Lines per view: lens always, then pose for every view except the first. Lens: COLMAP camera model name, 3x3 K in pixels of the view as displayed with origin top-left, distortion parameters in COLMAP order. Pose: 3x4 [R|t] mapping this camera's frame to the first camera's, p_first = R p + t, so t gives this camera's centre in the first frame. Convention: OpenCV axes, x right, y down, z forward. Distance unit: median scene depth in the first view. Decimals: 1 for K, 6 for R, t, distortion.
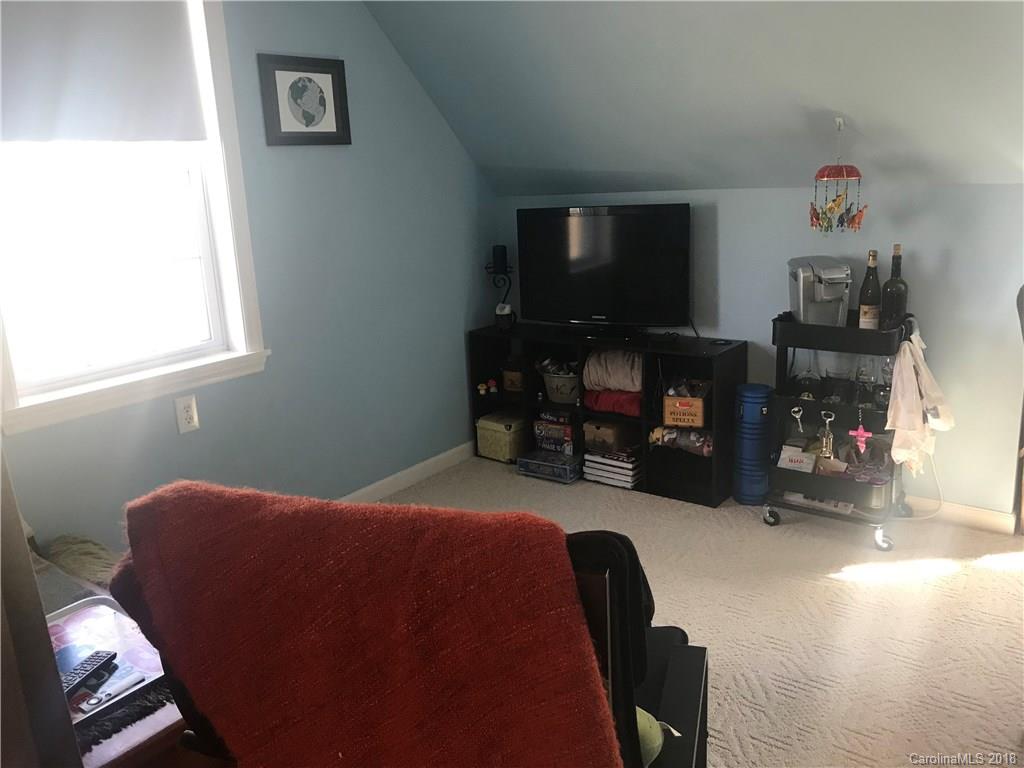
lens RADIAL K [[844.9, 0, 512.0], [0, 844.9, 384.0], [0, 0, 1]] dist [-0.001808, -0.002888]
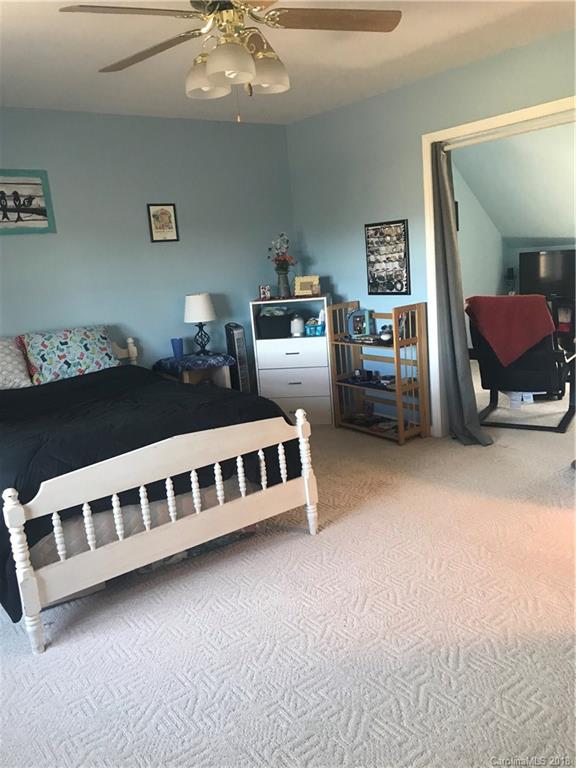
lens RADIAL K [[633.7, 0, 288.0], [0, 633.7, 384.0], [0, 0, 1]] dist [-0.001808, -0.002888]
pose [[0.954321, 0.013790, -0.298465, -0.070024], [-0.018900, 0.999720, -0.014243, 0.193132], [0.298185, 0.019233, 0.954314, -0.868325]]
